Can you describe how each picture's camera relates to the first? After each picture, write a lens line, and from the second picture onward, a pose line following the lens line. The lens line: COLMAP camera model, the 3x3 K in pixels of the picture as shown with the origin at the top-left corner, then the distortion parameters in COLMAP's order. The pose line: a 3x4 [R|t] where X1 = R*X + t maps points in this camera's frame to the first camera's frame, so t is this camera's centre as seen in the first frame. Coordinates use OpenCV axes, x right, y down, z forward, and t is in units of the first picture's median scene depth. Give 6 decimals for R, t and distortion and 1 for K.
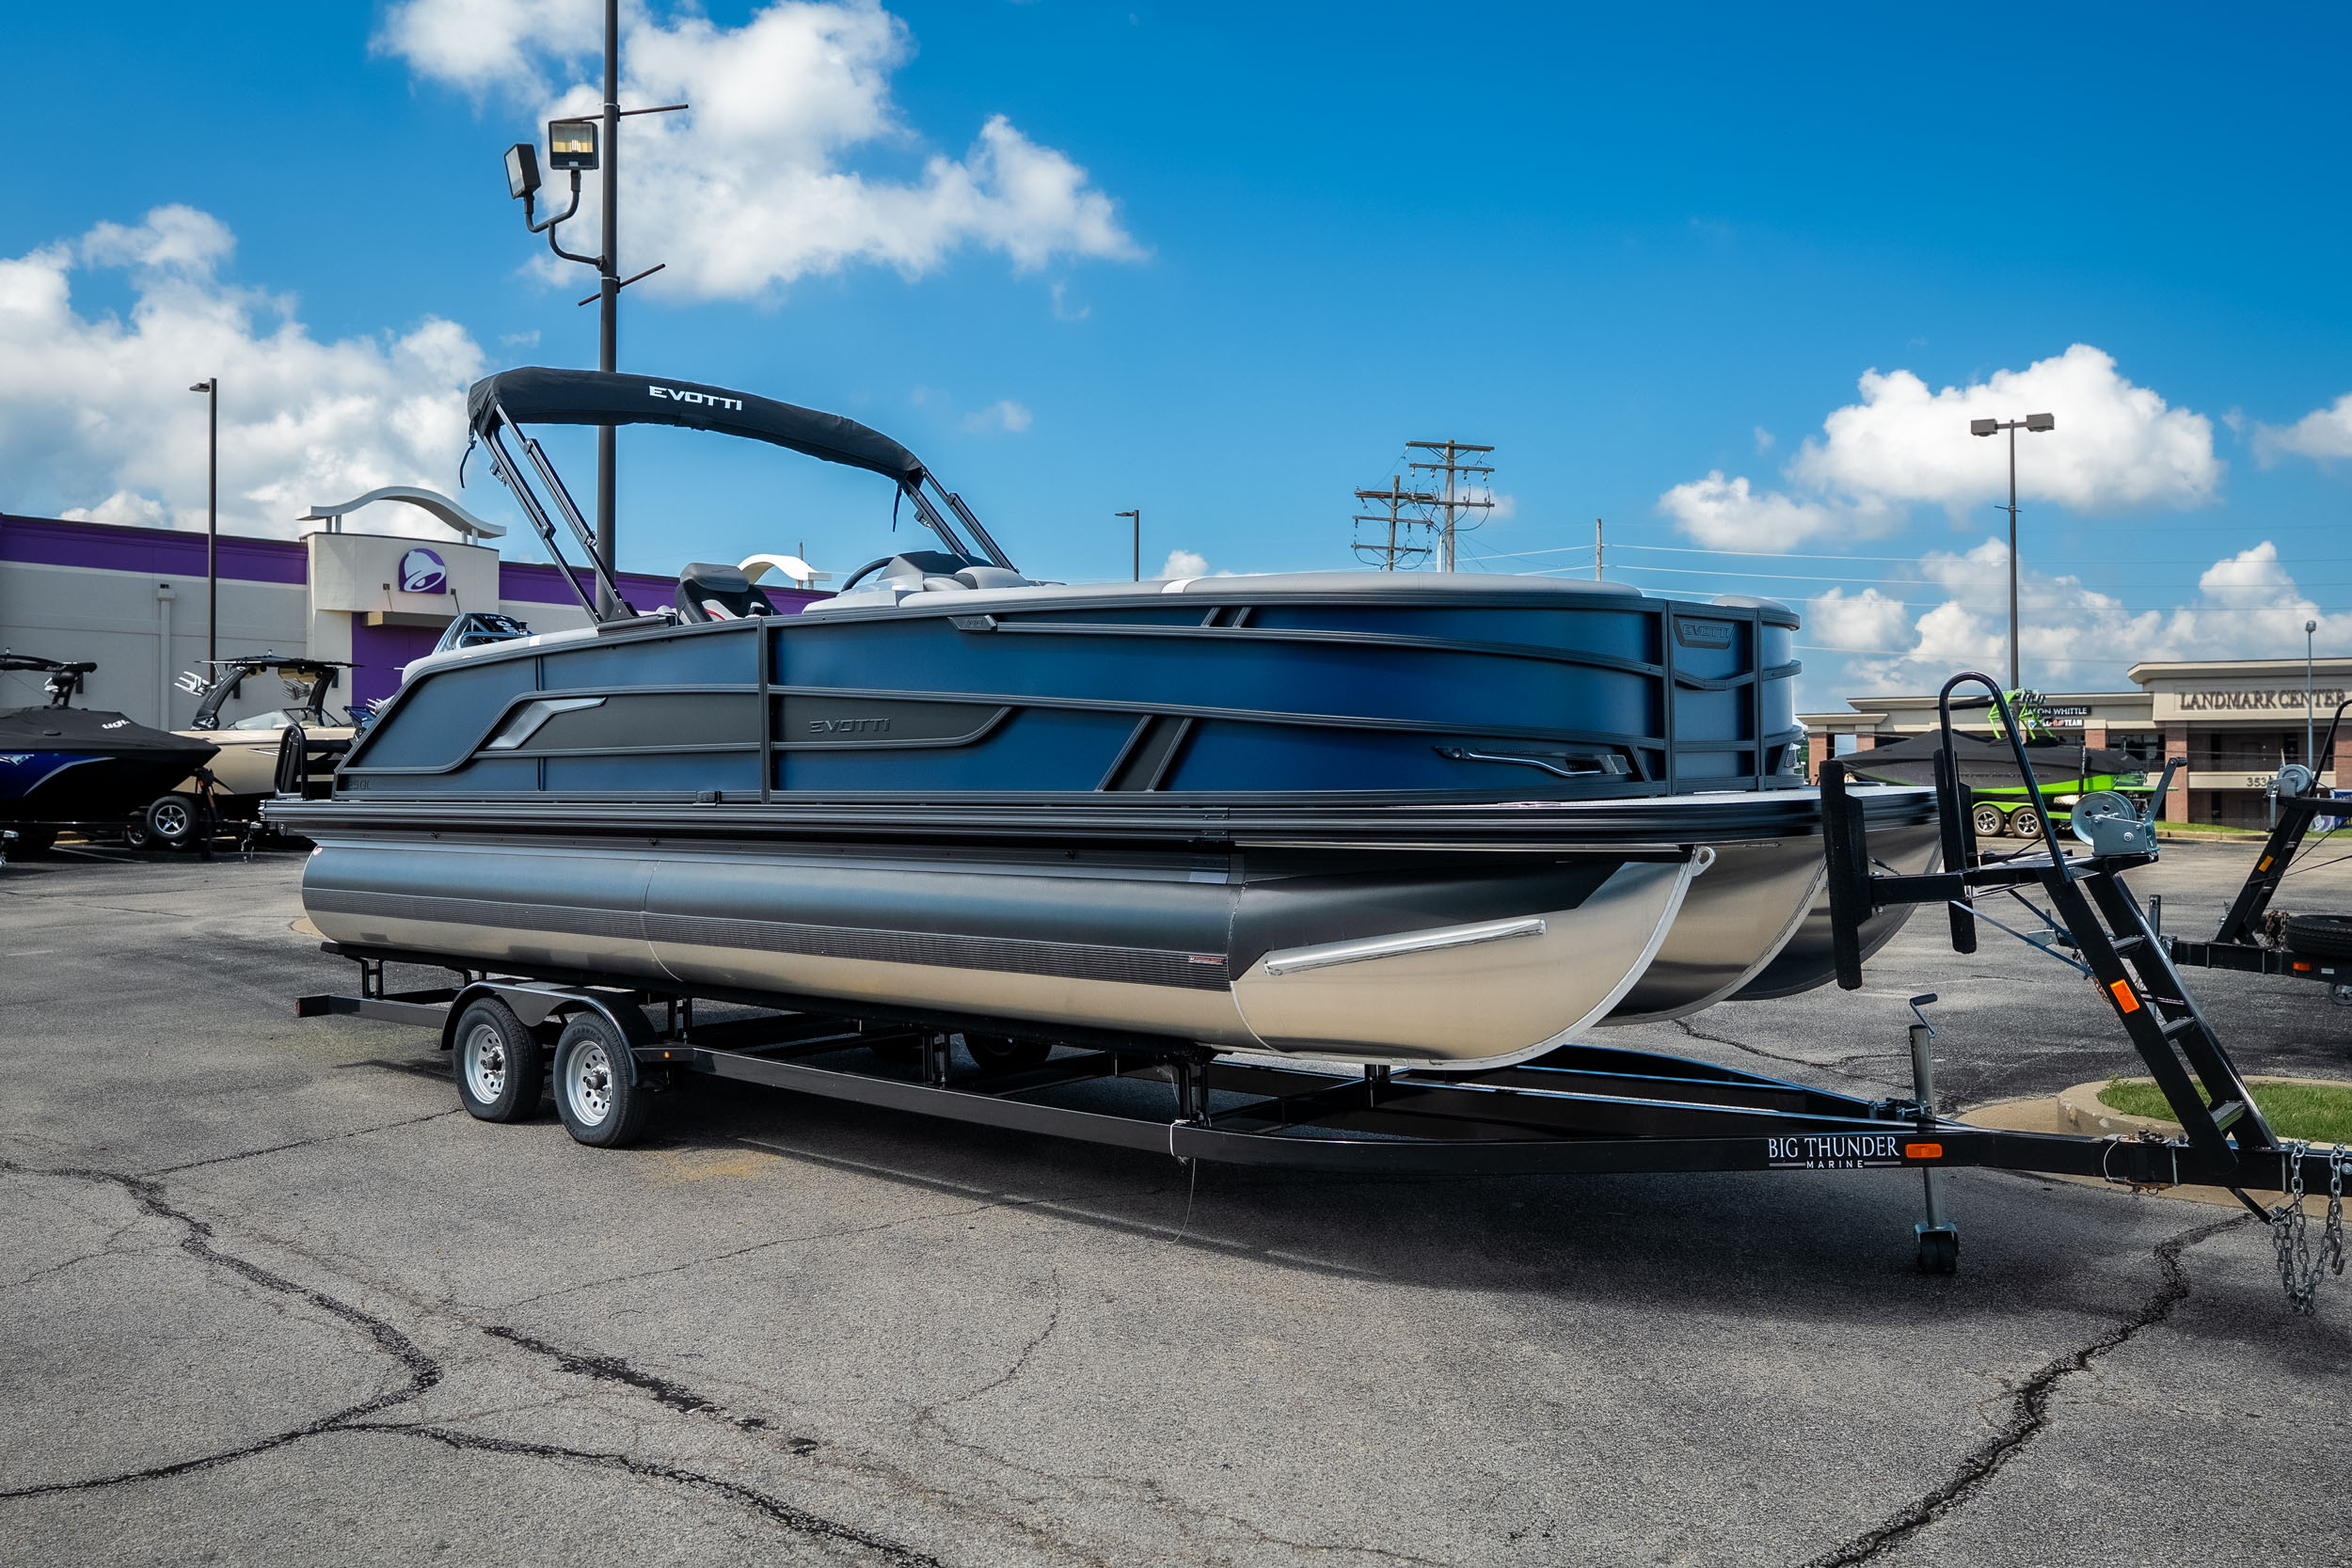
lens RADIAL K [[1873.3, 0, 1232.9], [0, 1873.3, 788.8], [0, 0, 1]] dist [-0.014462, 0.016989]
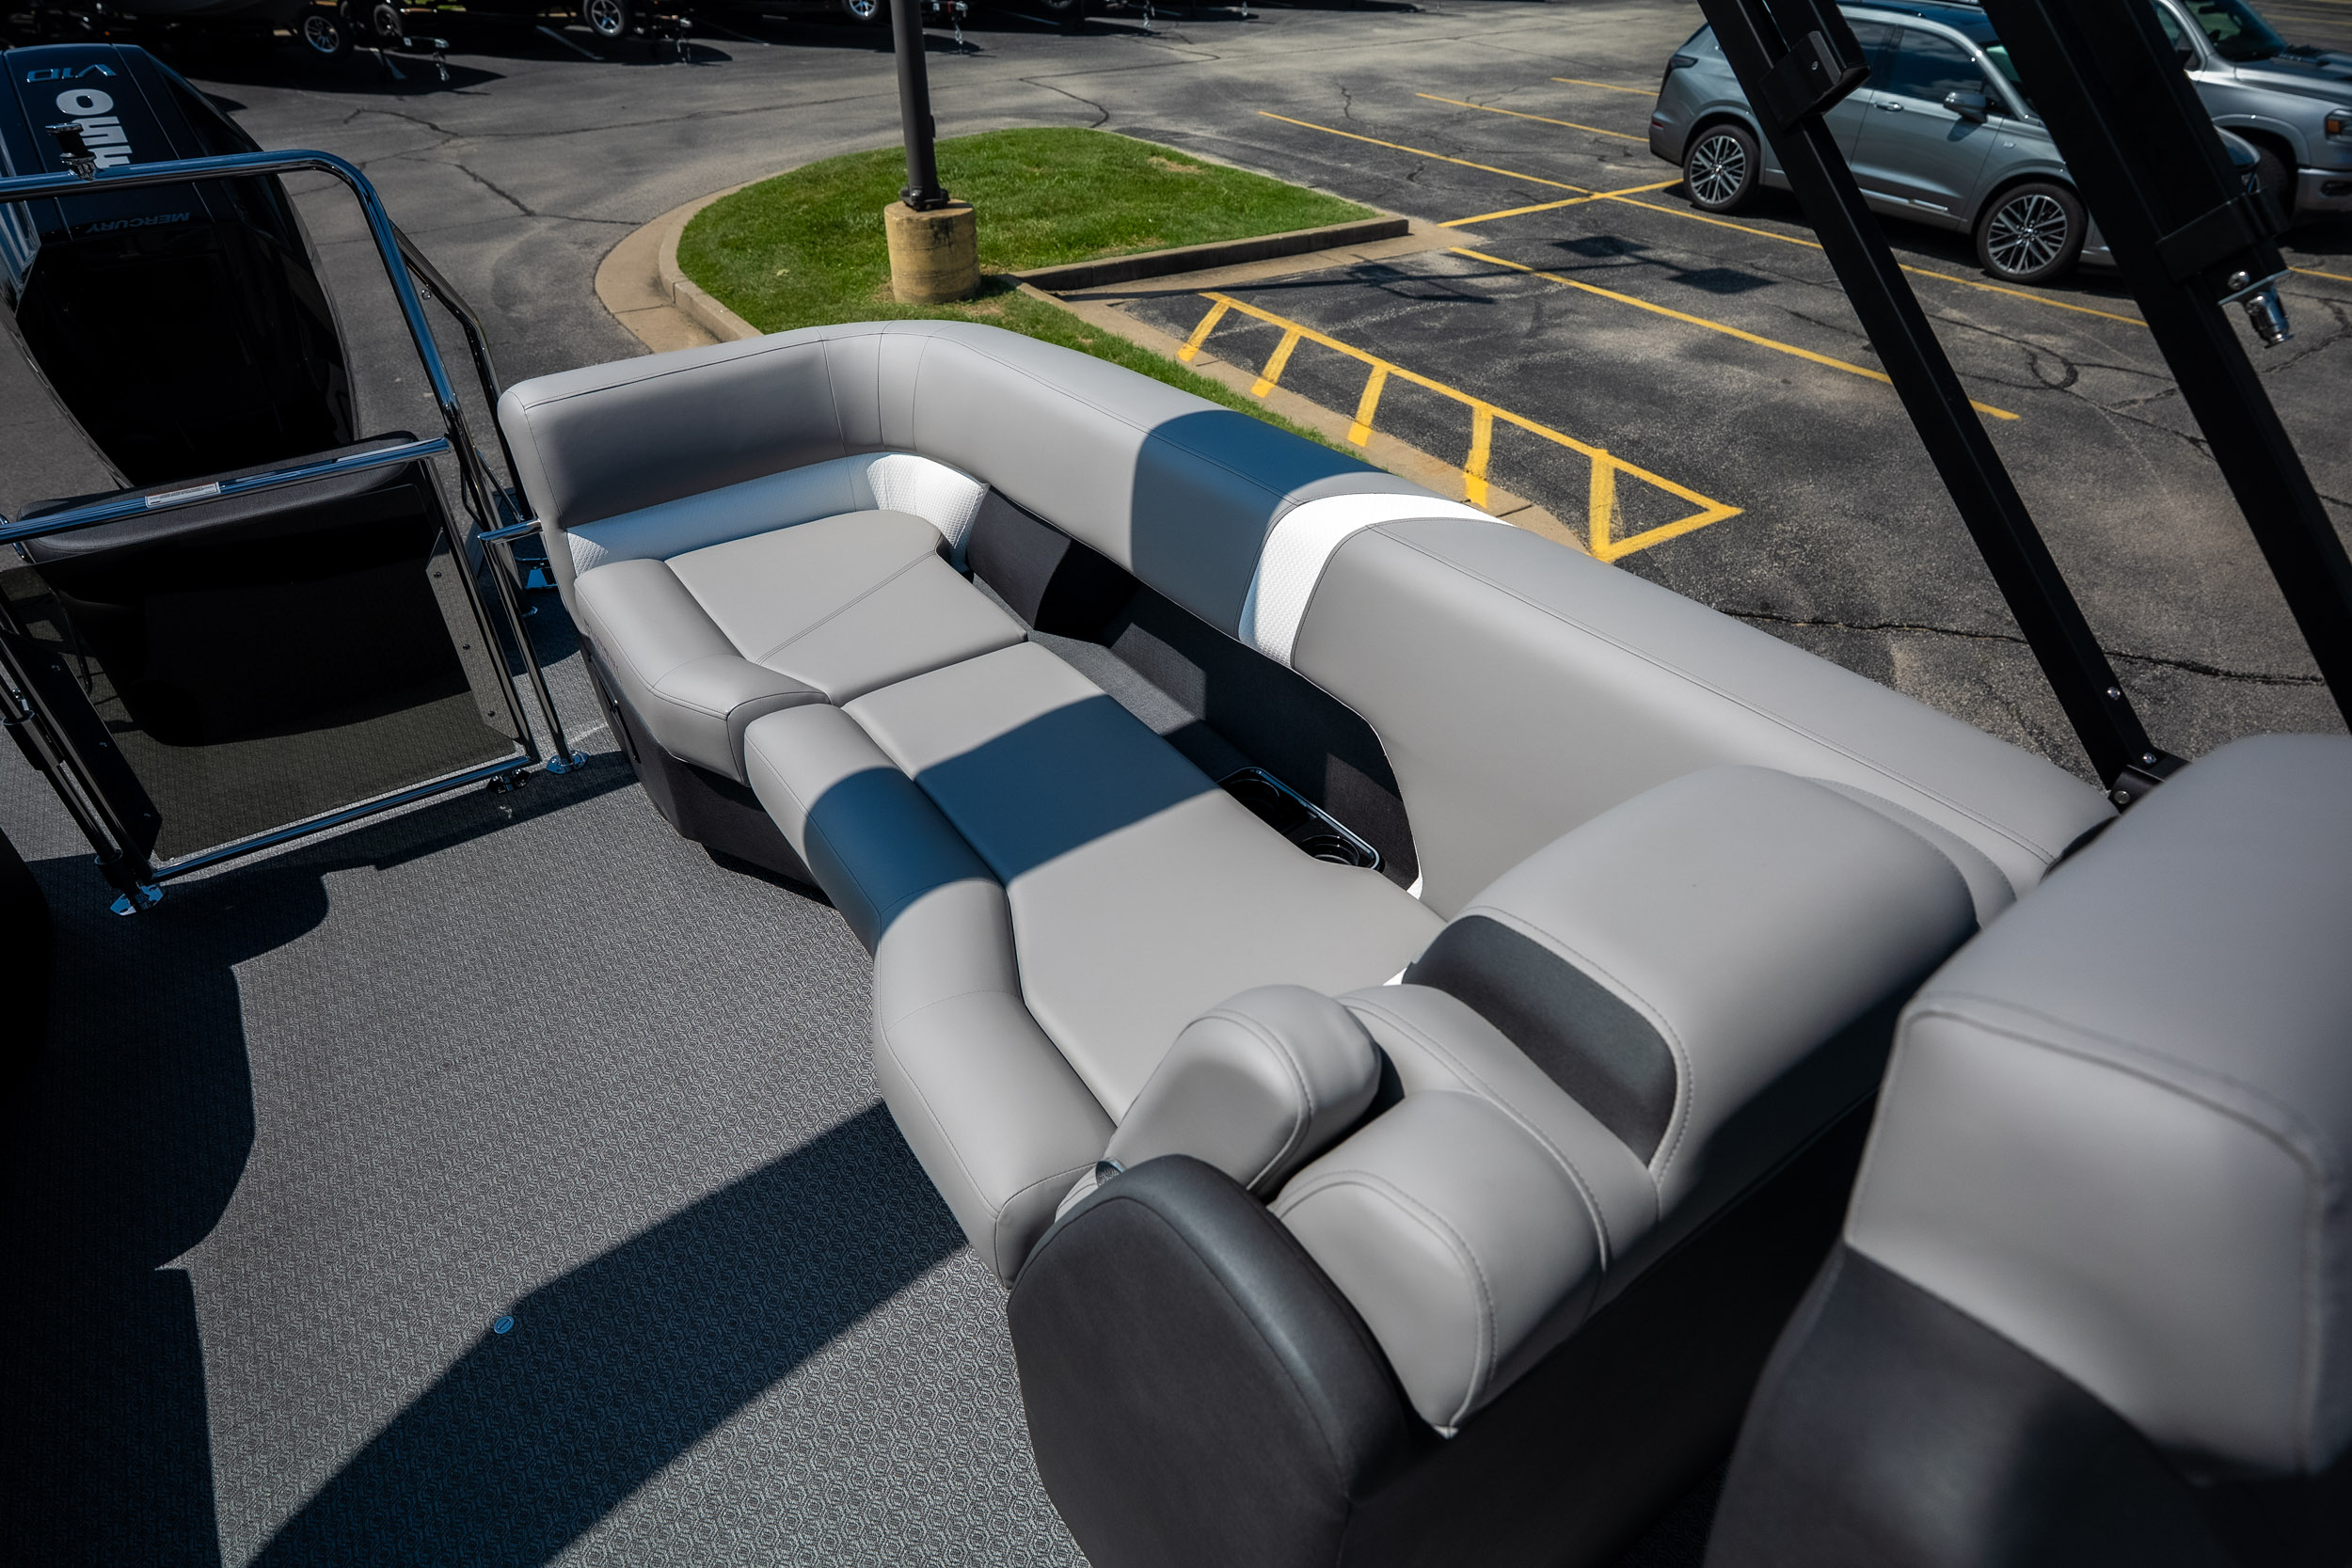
lens RADIAL K [[1273.2, 0, 1190.7], [0, 1273.2, 788.9], [0, 0, 1]] dist [-0.004020, -0.000016]
pose [[0.963880, 0.165672, -0.208539, -0.032698], [-0.013940, 0.813296, 0.581684, -0.028064], [0.265973, -0.557766, 0.786229, 0.189026]]
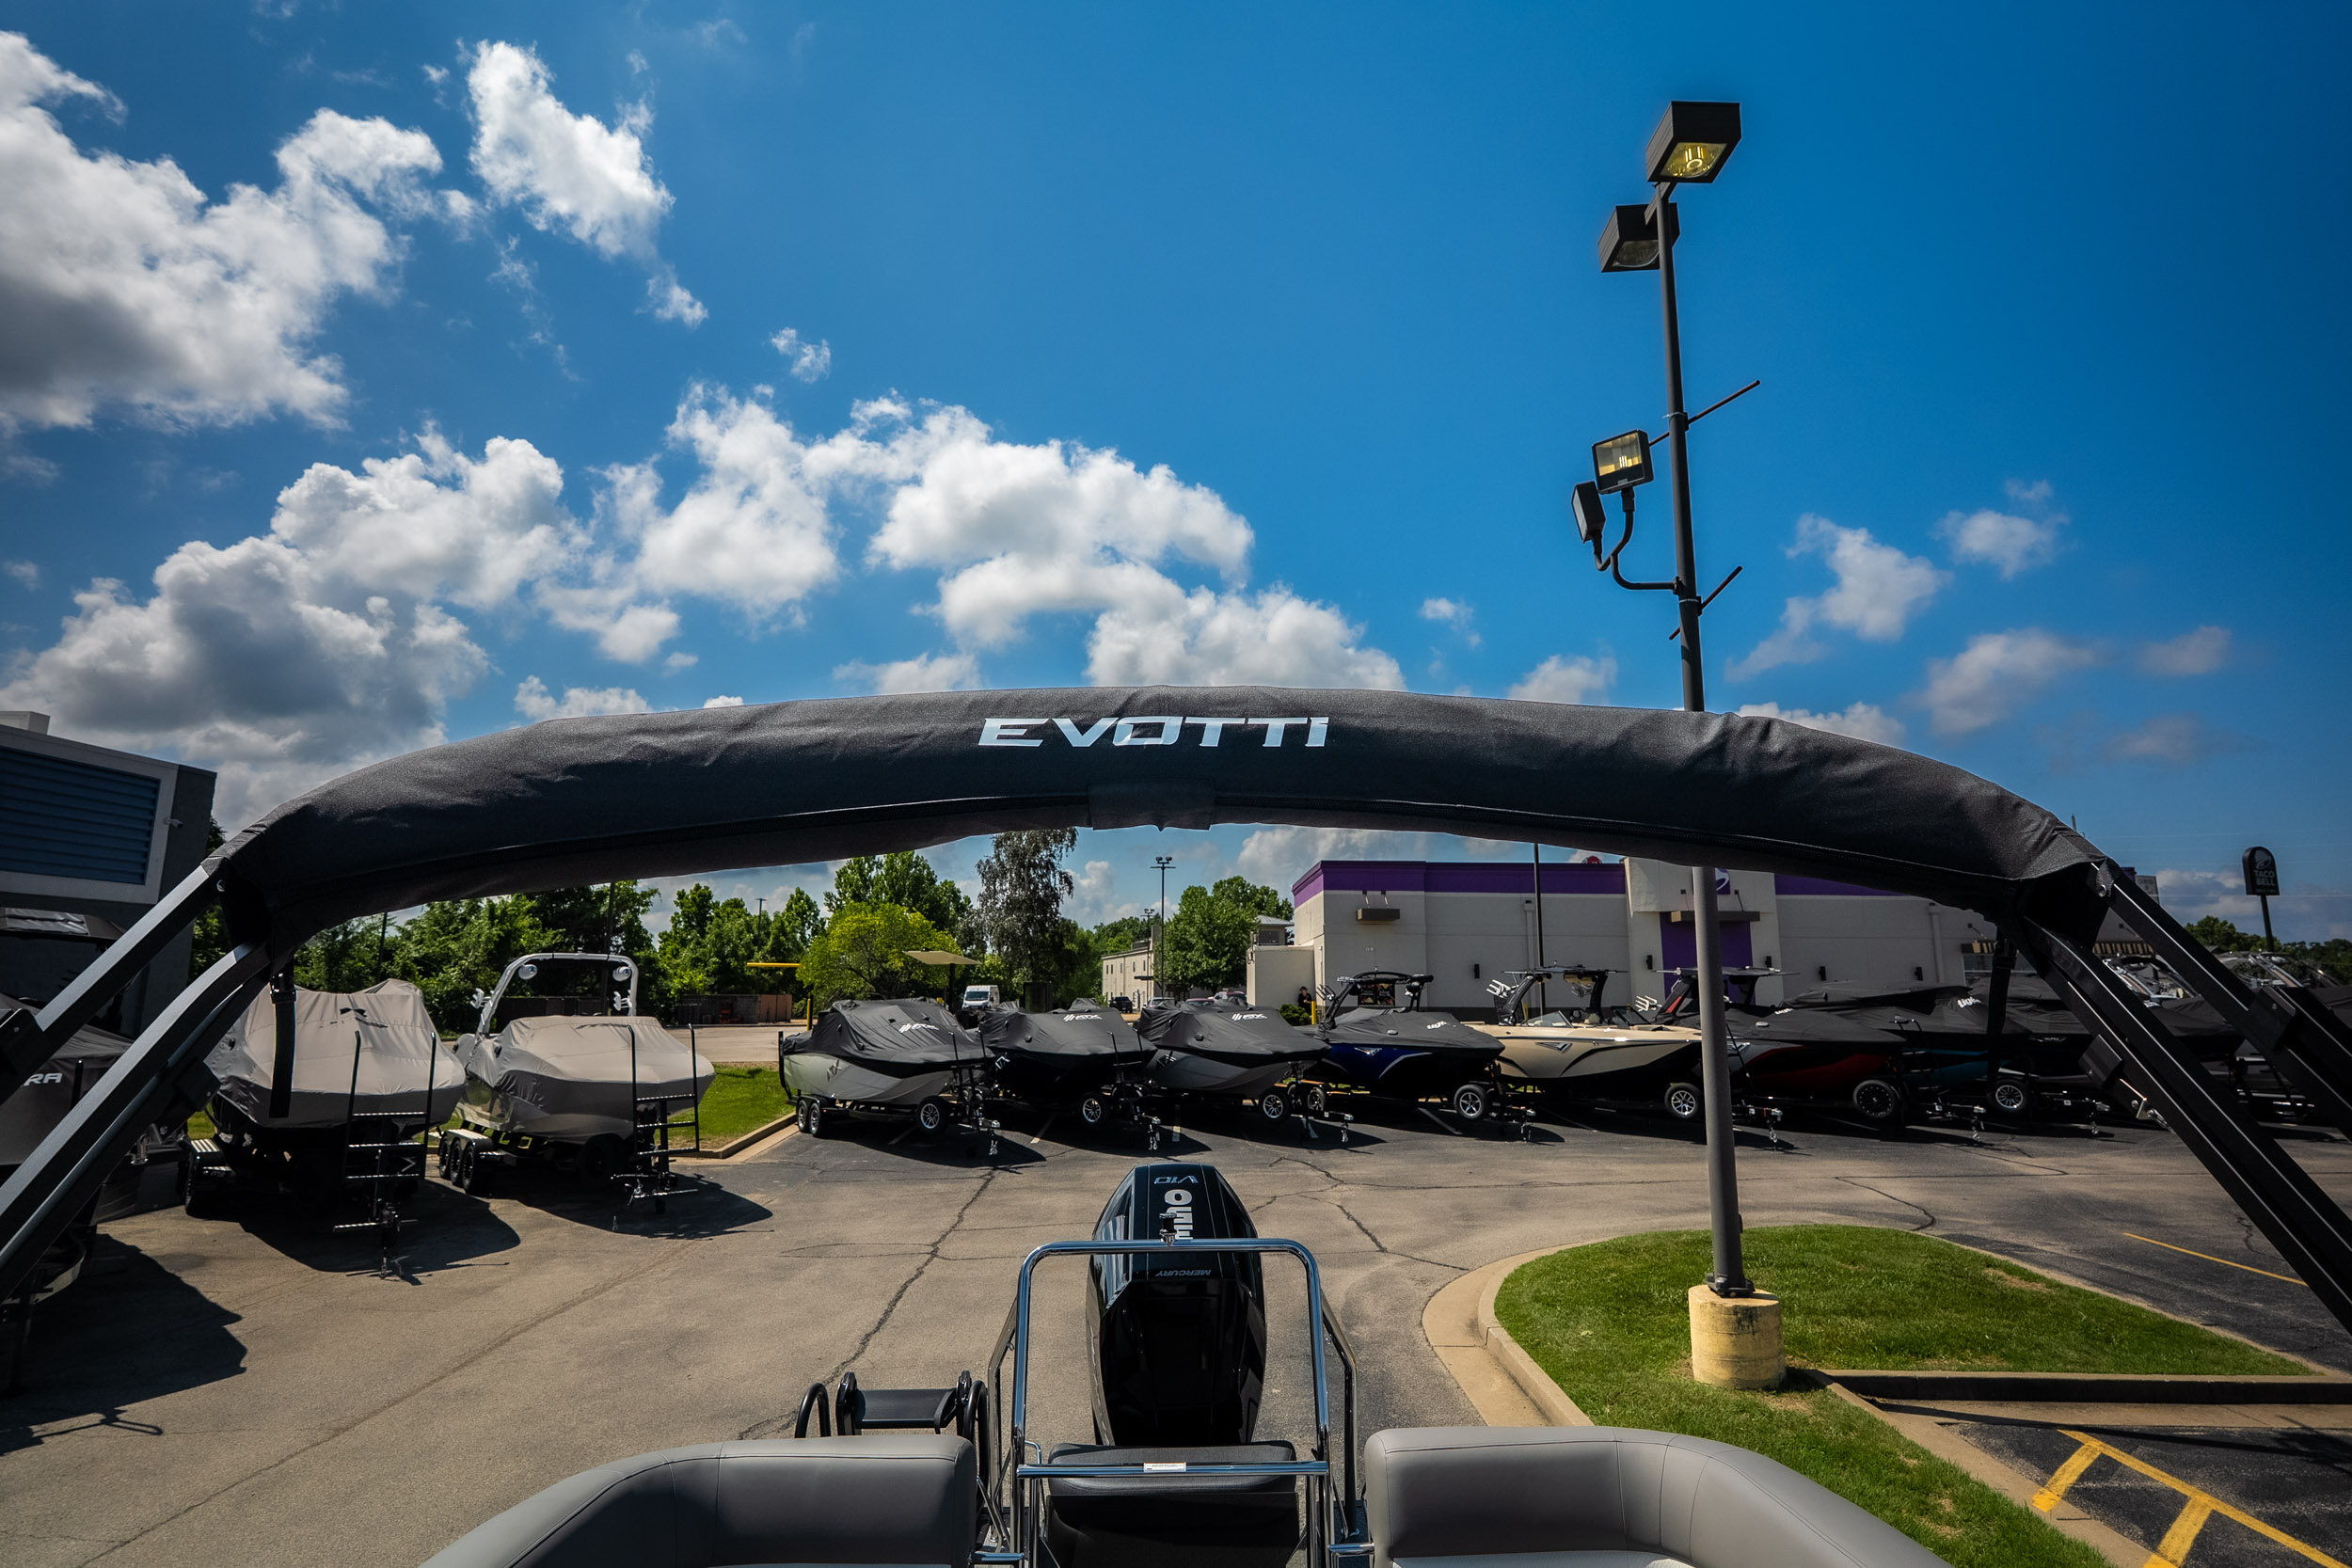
lens RADIAL K [[1212.1, 0, 1183.2], [0, 1212.1, 772.5], [0, 0, 1]] dist [-0.008367, 0.004571]
pose [[0.645829, -0.125287, -0.753132, -0.026121], [-0.016088, 0.983992, -0.177488, -0.033687], [0.763313, 0.126743, 0.633474, 0.178252]]
